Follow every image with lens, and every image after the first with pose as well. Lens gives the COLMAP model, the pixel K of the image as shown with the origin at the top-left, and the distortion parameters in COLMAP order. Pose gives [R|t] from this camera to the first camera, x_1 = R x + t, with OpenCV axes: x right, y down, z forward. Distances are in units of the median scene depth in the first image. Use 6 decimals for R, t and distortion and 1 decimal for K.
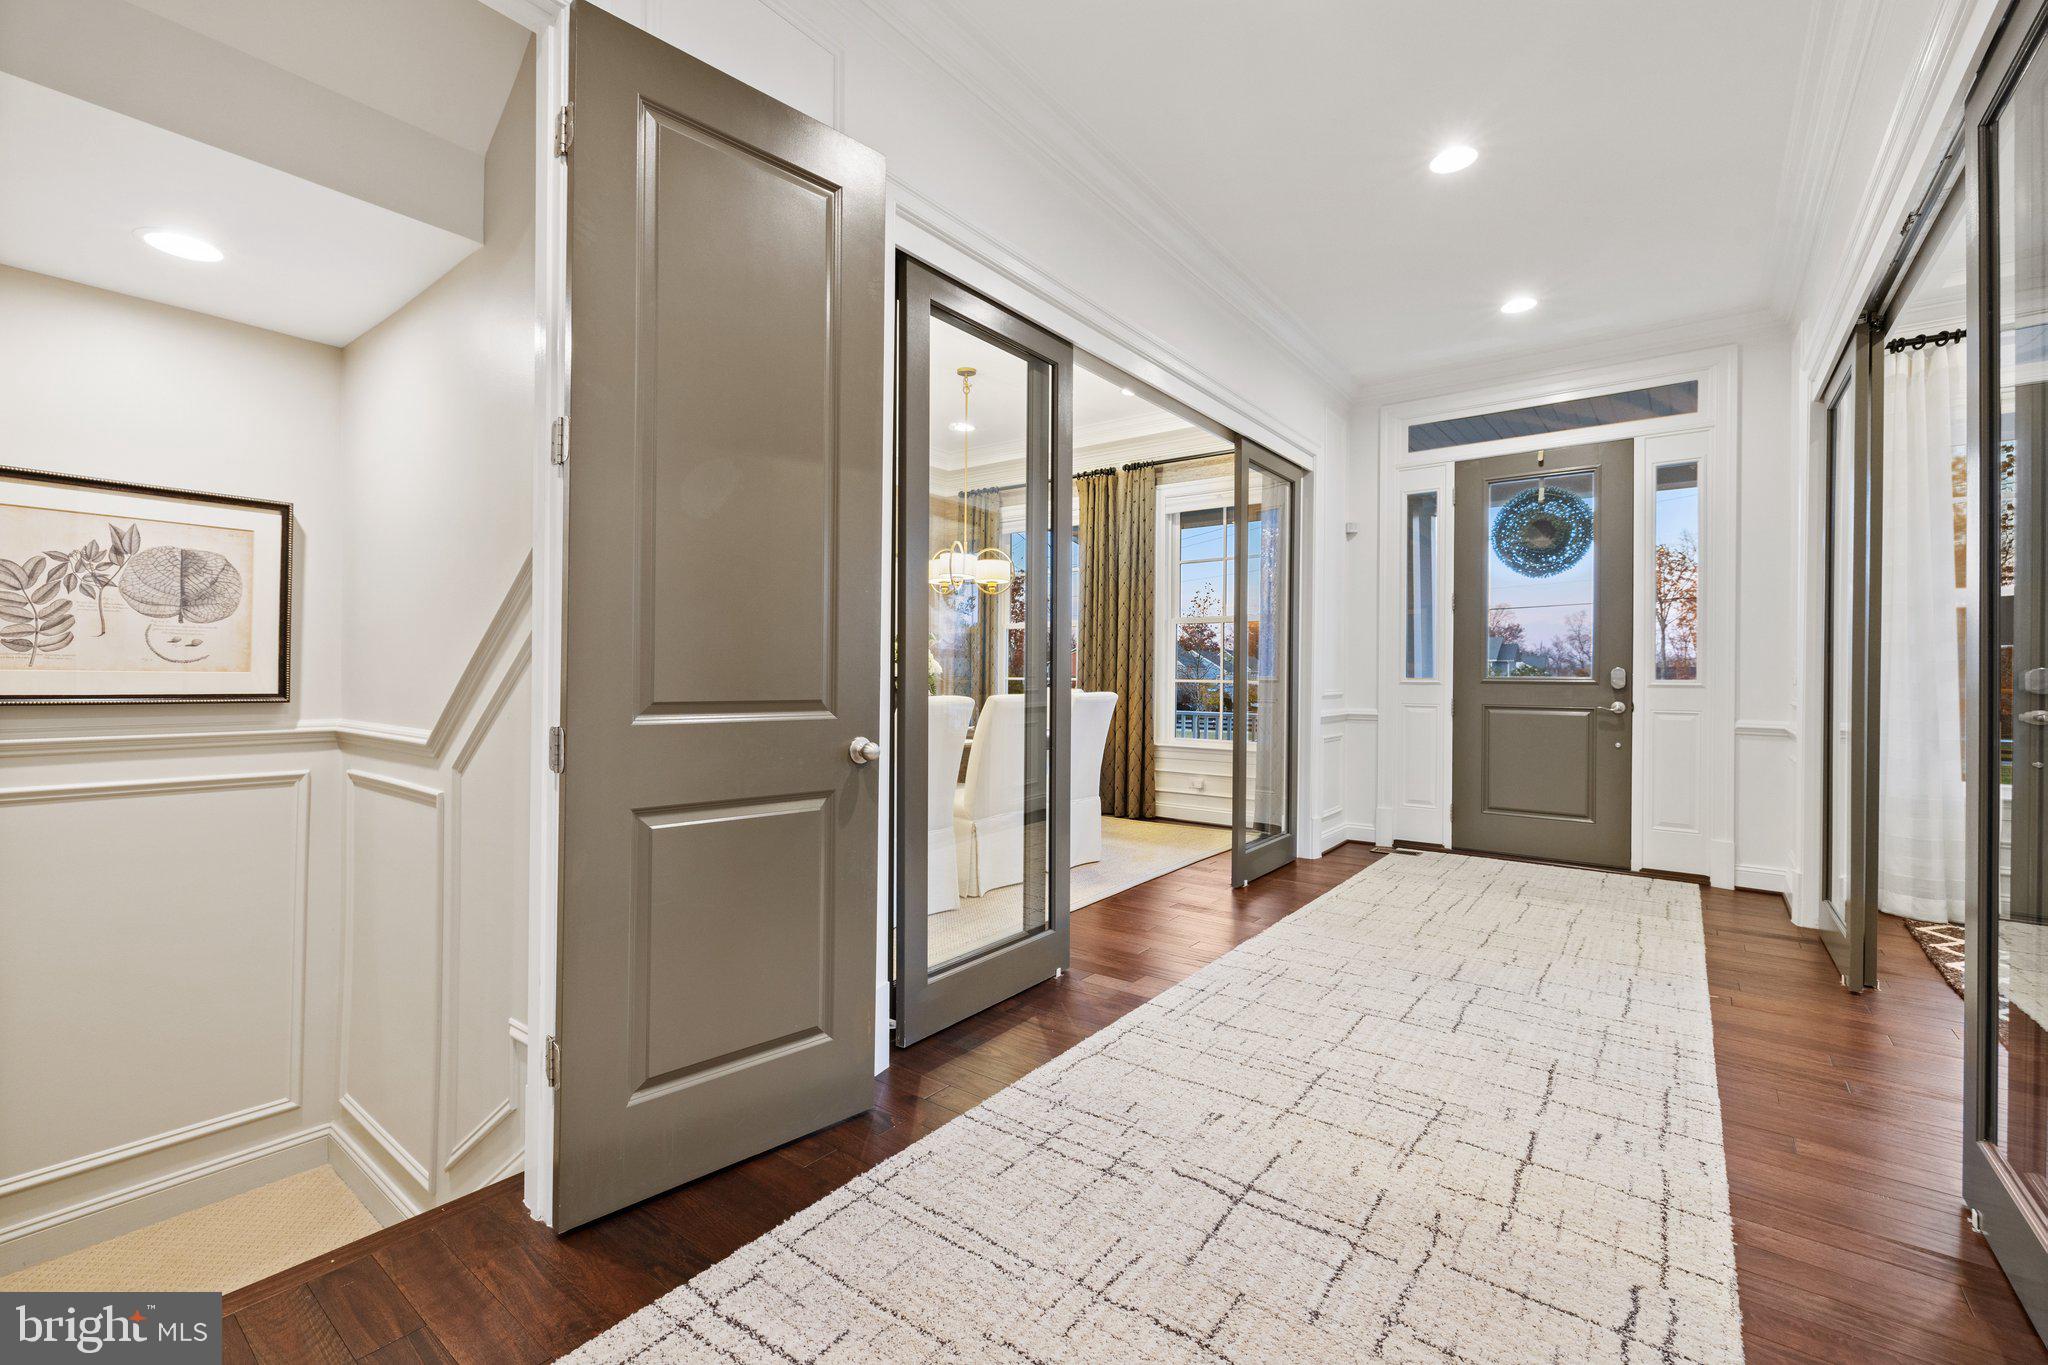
lens RADIAL K [[867.0, 0, 1004.1], [0, 867.0, 669.7], [0, 0, 1]] dist [-0.000461, -0.001531]
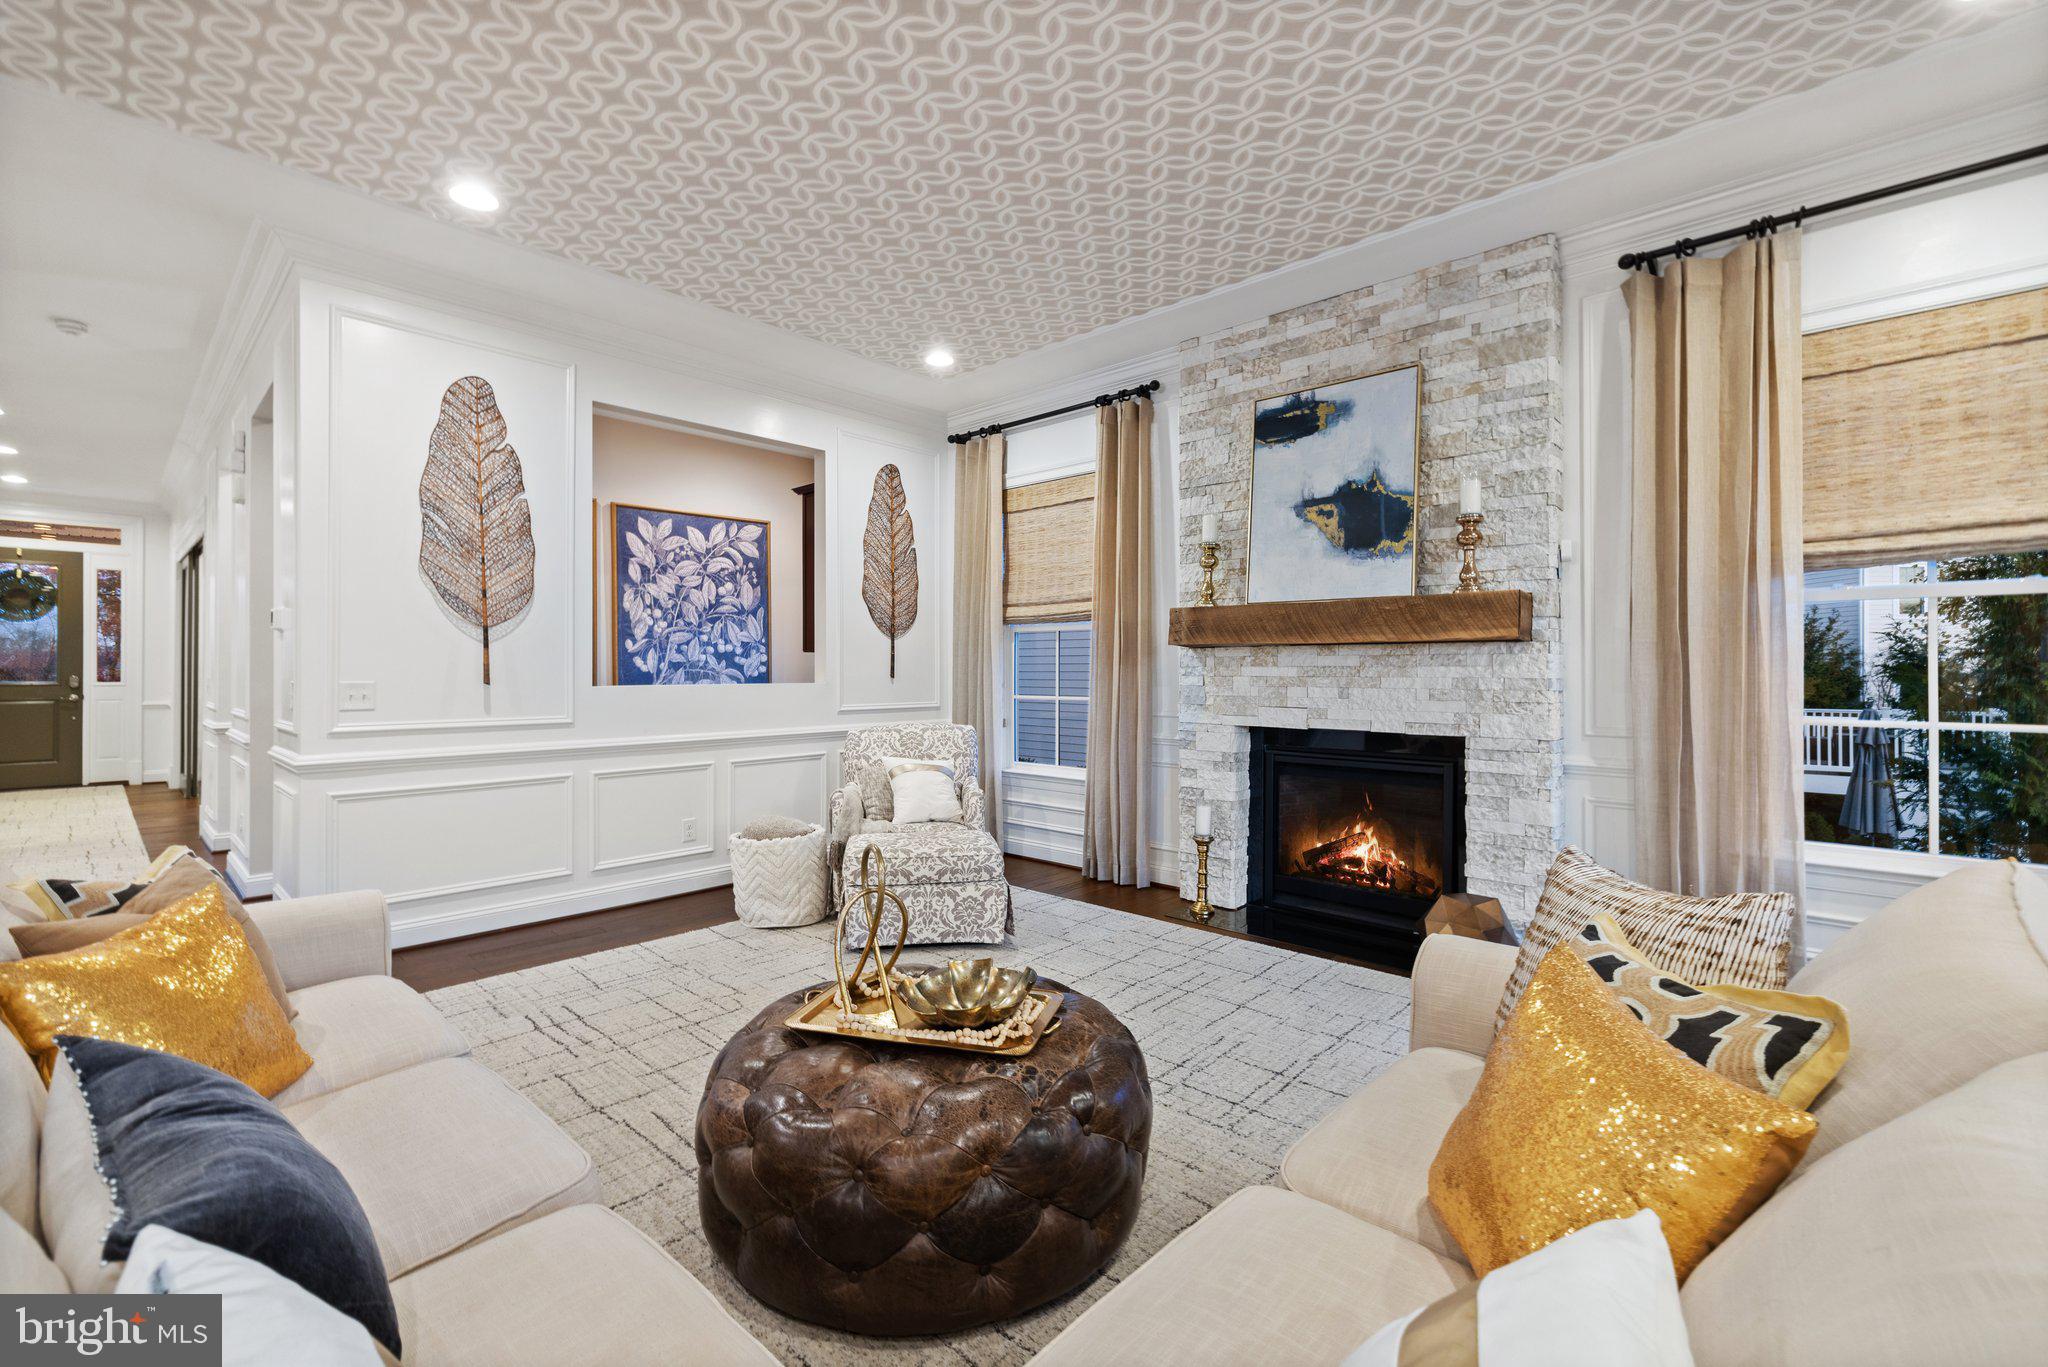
lens RADIAL K [[867.0, 0, 1003.9], [0, 867.0, 671.4], [0, 0, 1]] dist [-0.000461, -0.001531]
pose [[0.090521, -0.010988, 0.995834, -0.897613], [-0.003500, 0.999929, 0.011351, -0.038334], [-0.995888, -0.004513, 0.090476, -1.081384]]
